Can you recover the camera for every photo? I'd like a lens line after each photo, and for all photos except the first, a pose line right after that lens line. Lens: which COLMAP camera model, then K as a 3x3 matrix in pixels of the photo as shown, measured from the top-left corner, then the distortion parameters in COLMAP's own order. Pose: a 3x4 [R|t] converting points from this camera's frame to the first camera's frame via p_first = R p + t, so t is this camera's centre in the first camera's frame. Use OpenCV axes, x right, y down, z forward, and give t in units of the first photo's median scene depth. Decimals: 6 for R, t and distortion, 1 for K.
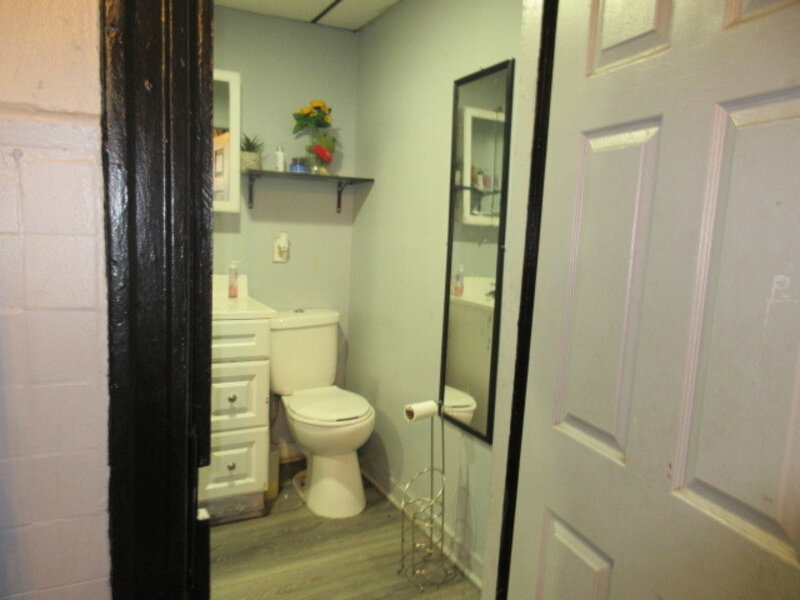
lens RADIAL K [[580.8, 0, 400.0], [0, 580.8, 300.0], [0, 0, 1]] dist [0.009670, -0.007449]
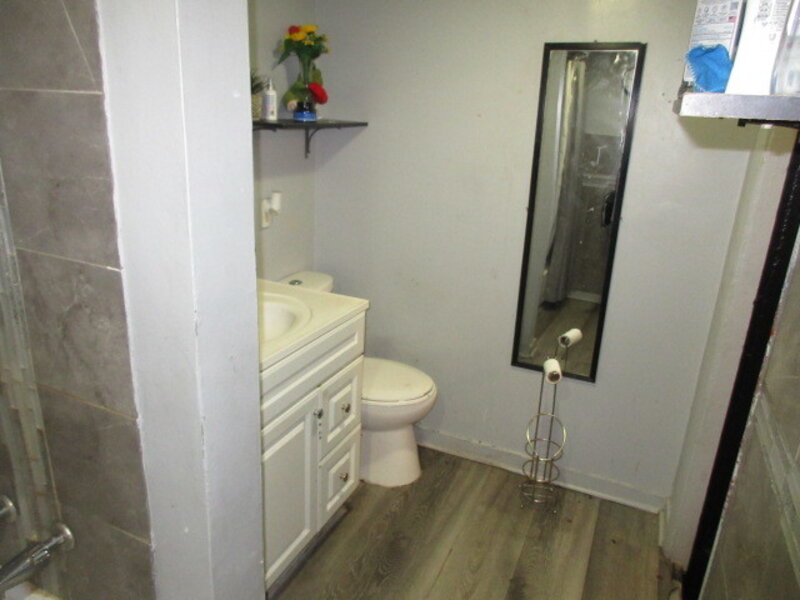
lens RADIAL K [[580.8, 0, 400.0], [0, 580.8, 300.0], [0, 0, 1]] dist [0.009670, -0.007449]
pose [[0.785519, -0.196220, 0.586905, -0.587481], [0.060637, 0.968241, 0.242554, -0.161623], [-0.615859, -0.154943, 0.772470, 0.249464]]
